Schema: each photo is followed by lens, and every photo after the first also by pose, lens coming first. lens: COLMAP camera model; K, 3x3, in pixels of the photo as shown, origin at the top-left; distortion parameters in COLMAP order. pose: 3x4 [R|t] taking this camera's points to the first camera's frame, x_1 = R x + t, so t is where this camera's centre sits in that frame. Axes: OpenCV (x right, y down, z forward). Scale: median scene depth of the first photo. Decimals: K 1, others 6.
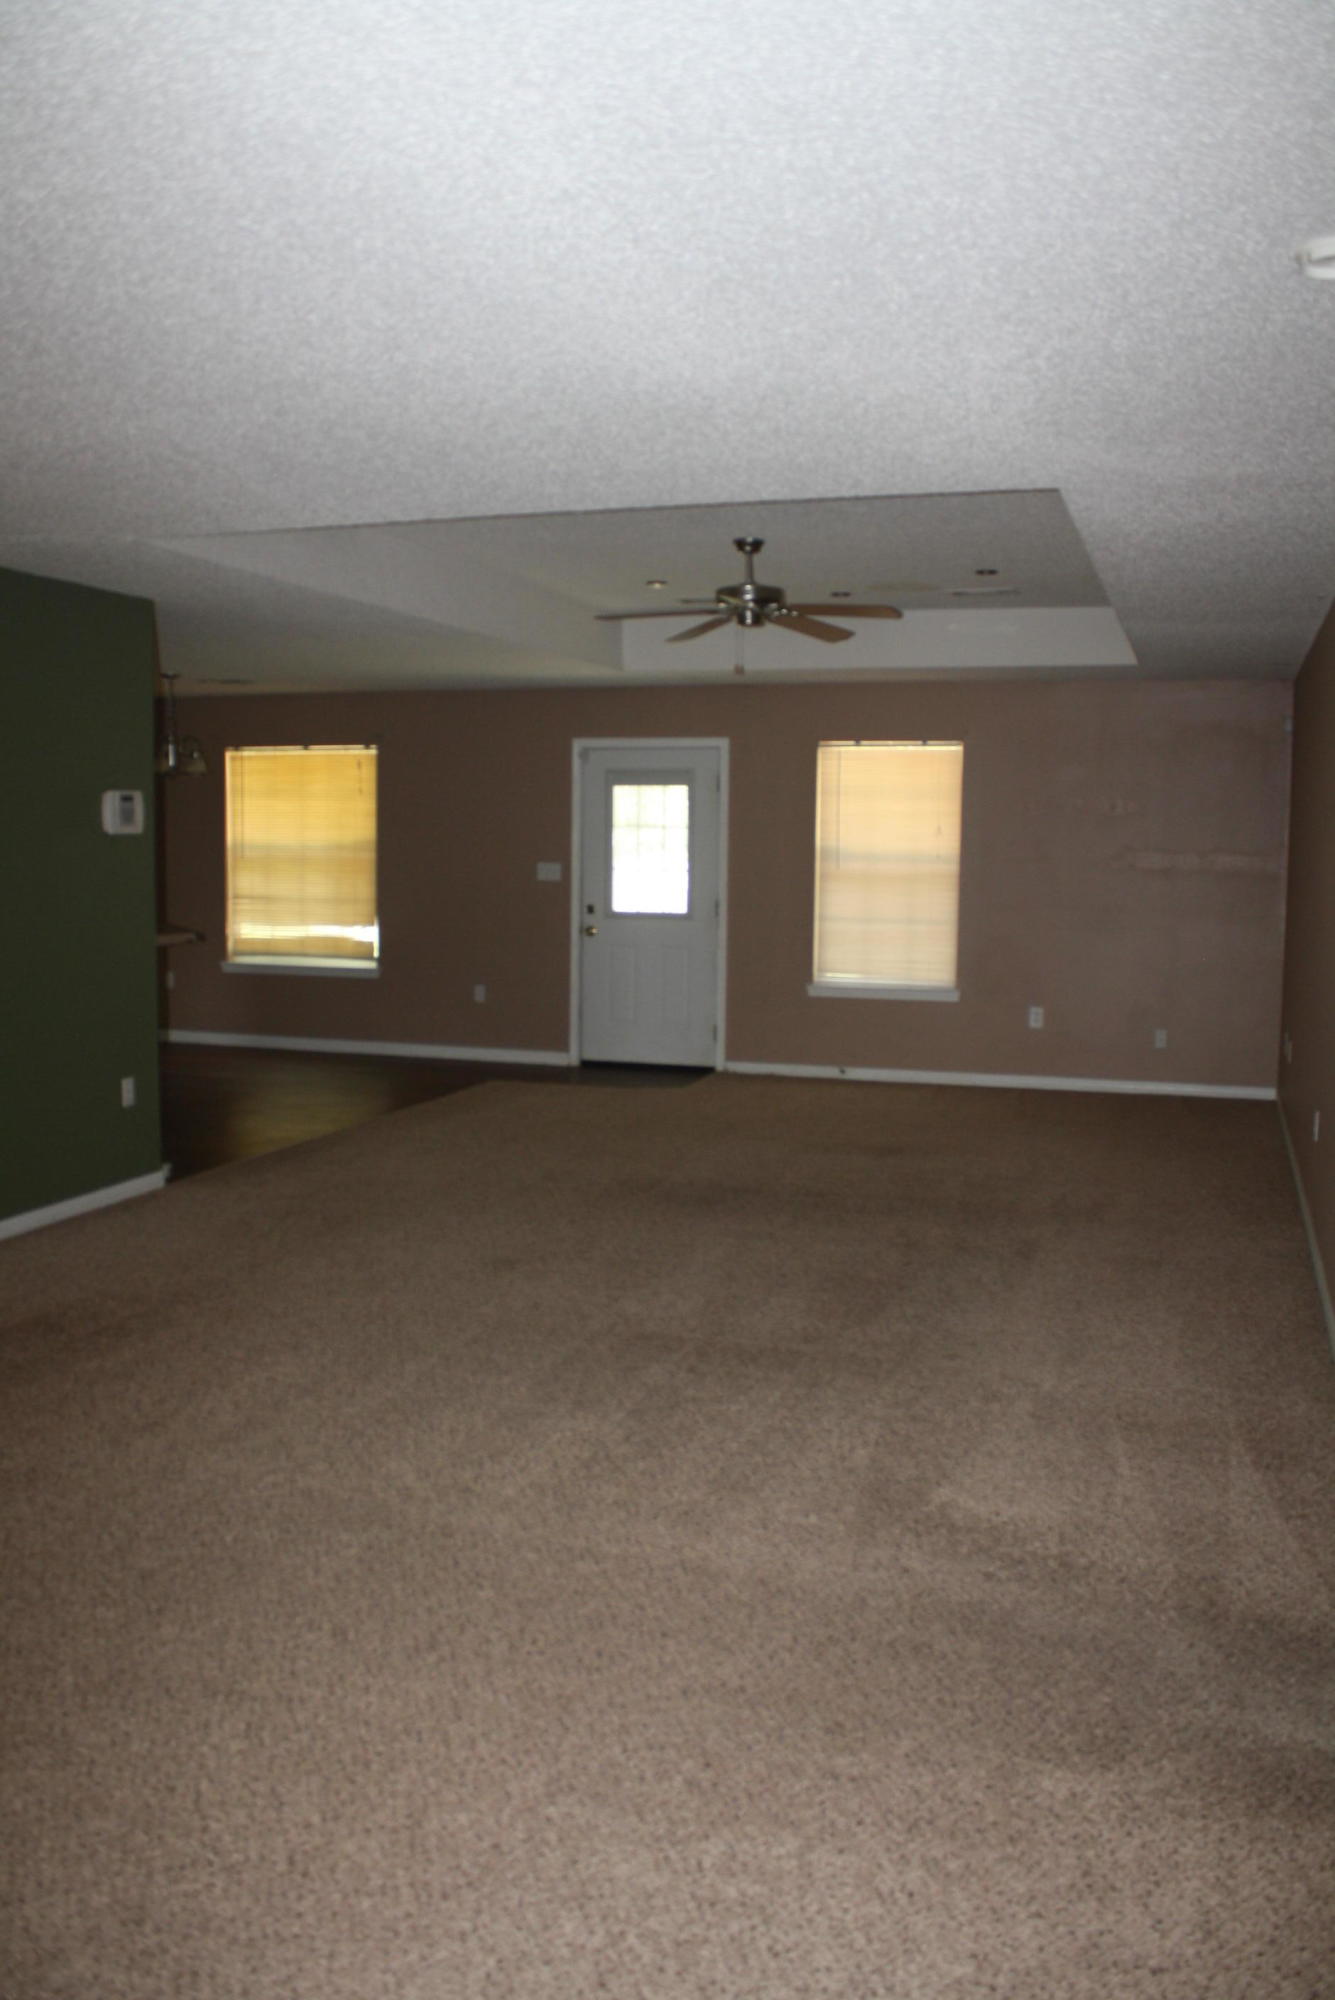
lens RADIAL K [[1695.2, 0, 667.5], [0, 1695.2, 1000.0], [0, 0, 1]] dist [-0.171809, 0.179713]
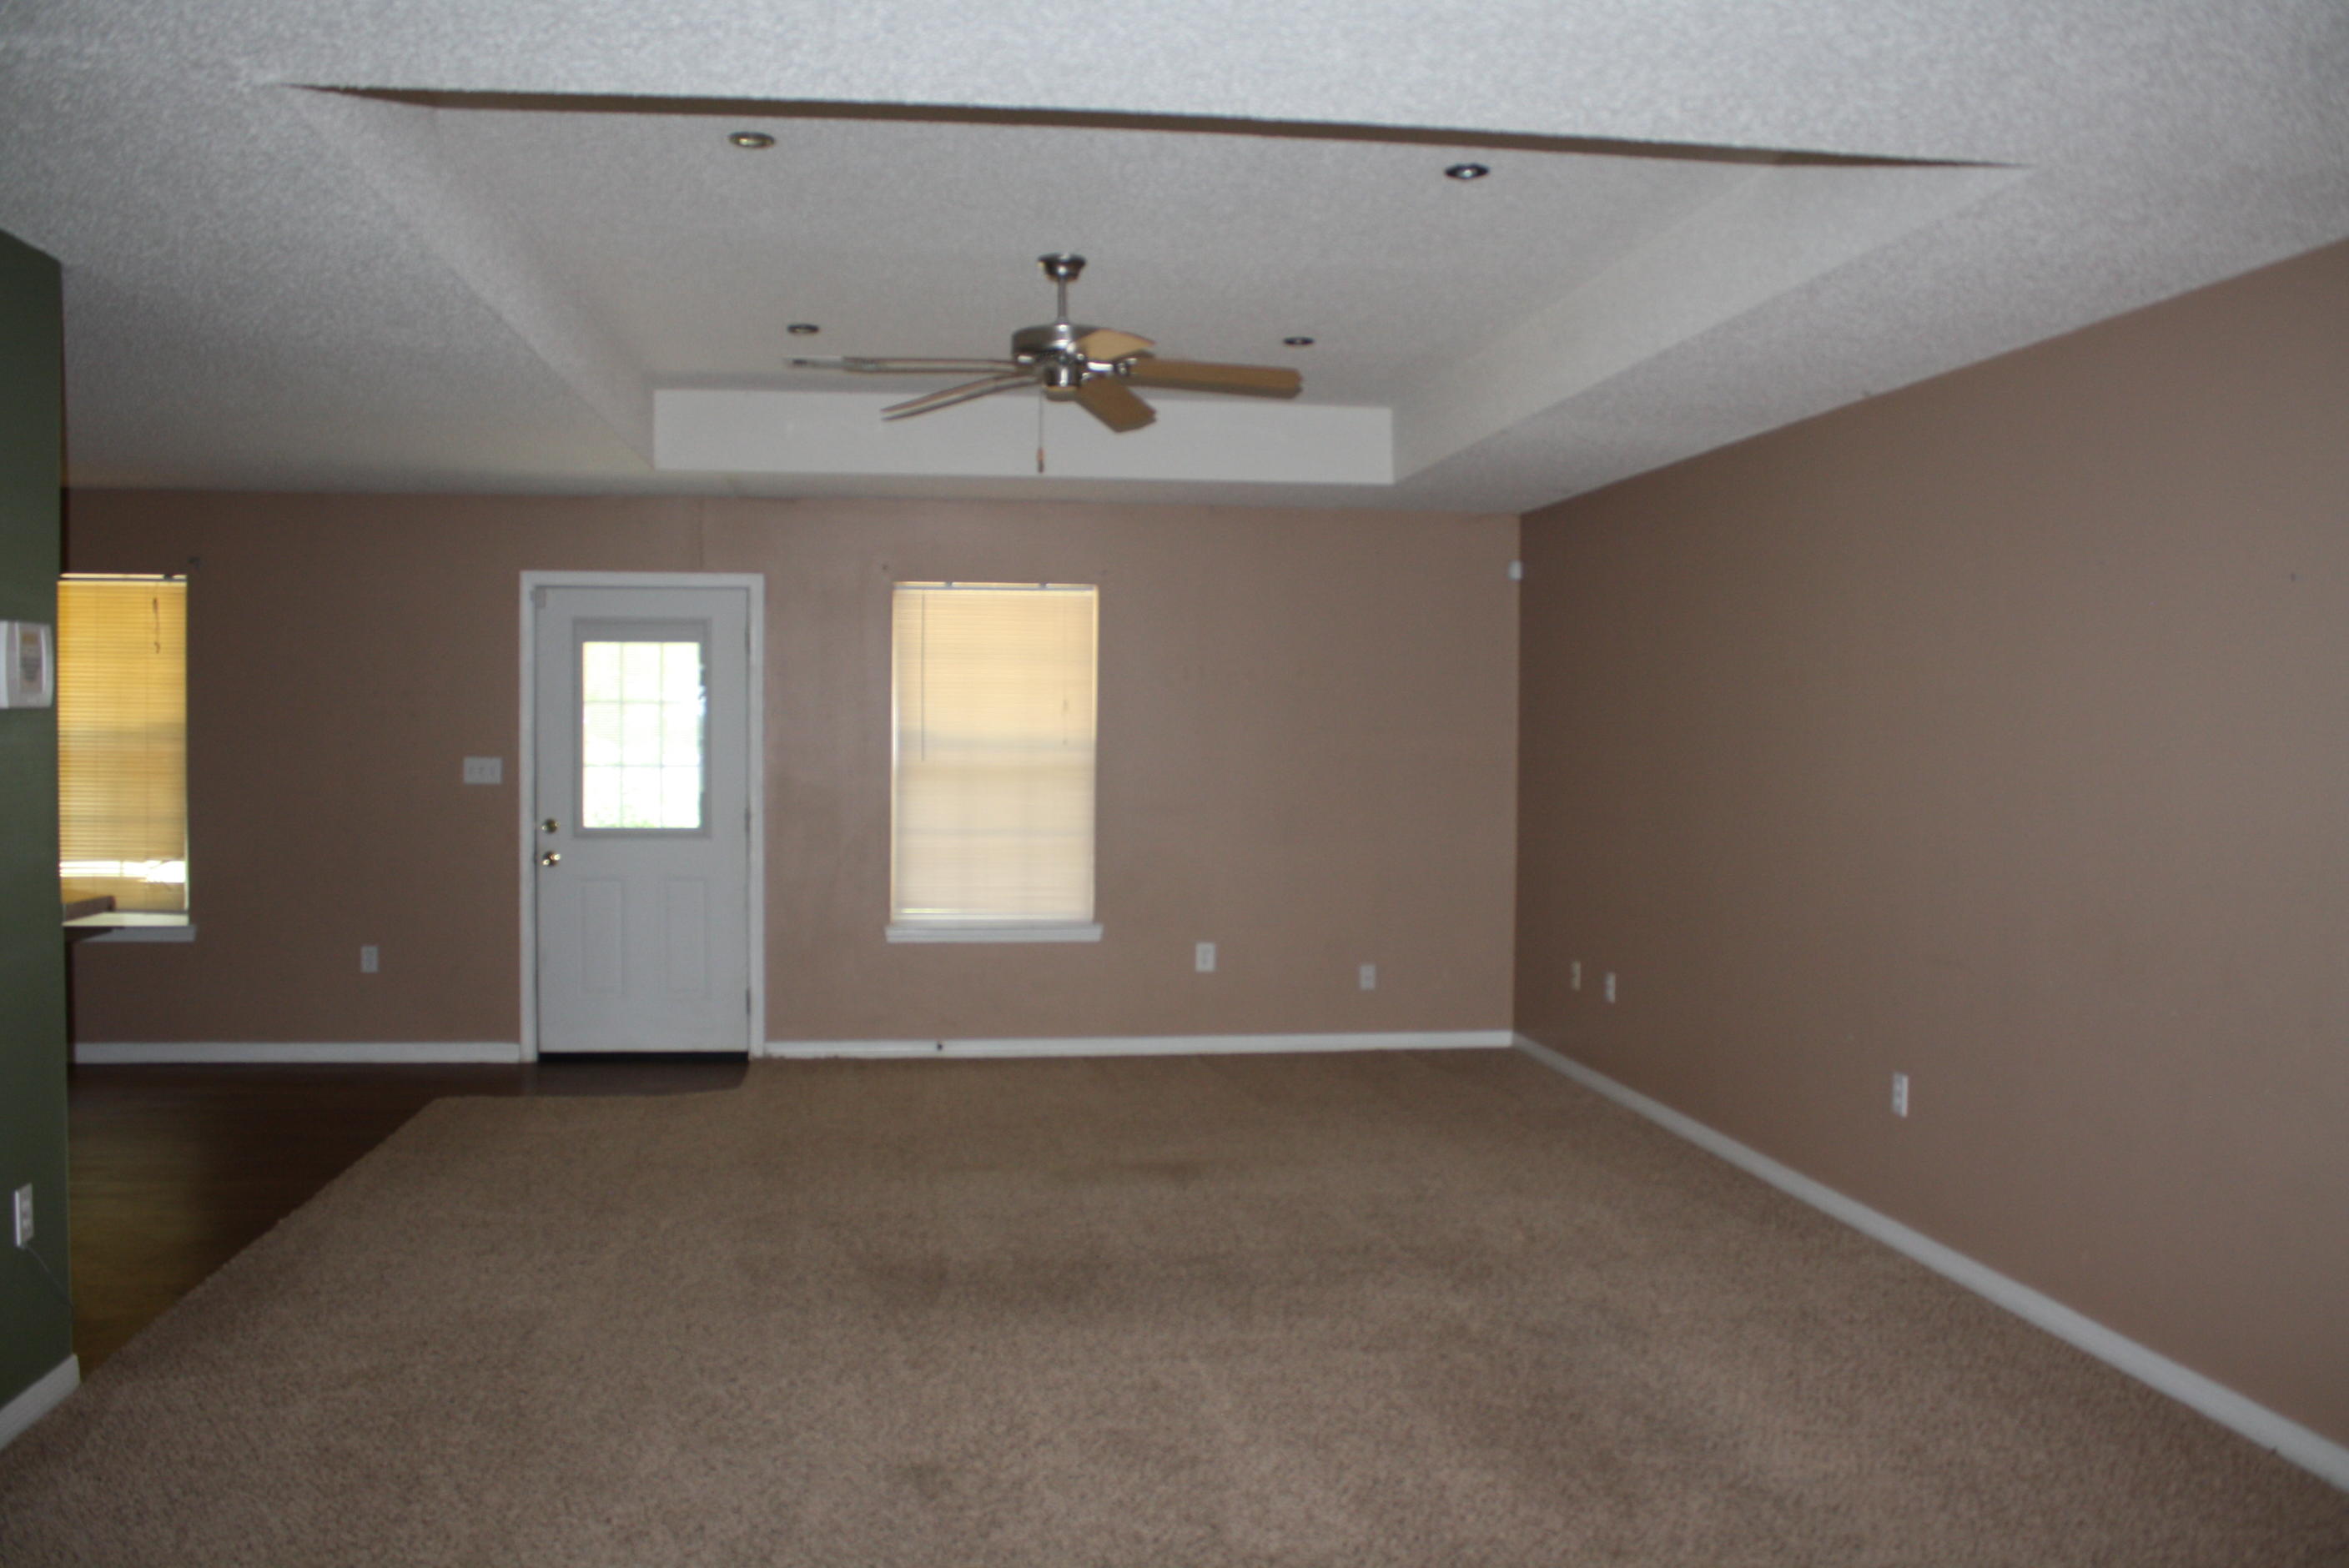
lens RADIAL K [[1990.8, 0, 1174.5], [0, 1990.8, 784.0], [0, 0, 1]] dist [-0.171809, 0.179713]
pose [[0.900680, -0.016450, 0.434171, -0.165519], [0.043621, 0.997658, -0.052692, -0.019311], [-0.432287, 0.066398, 0.899288, 0.204421]]
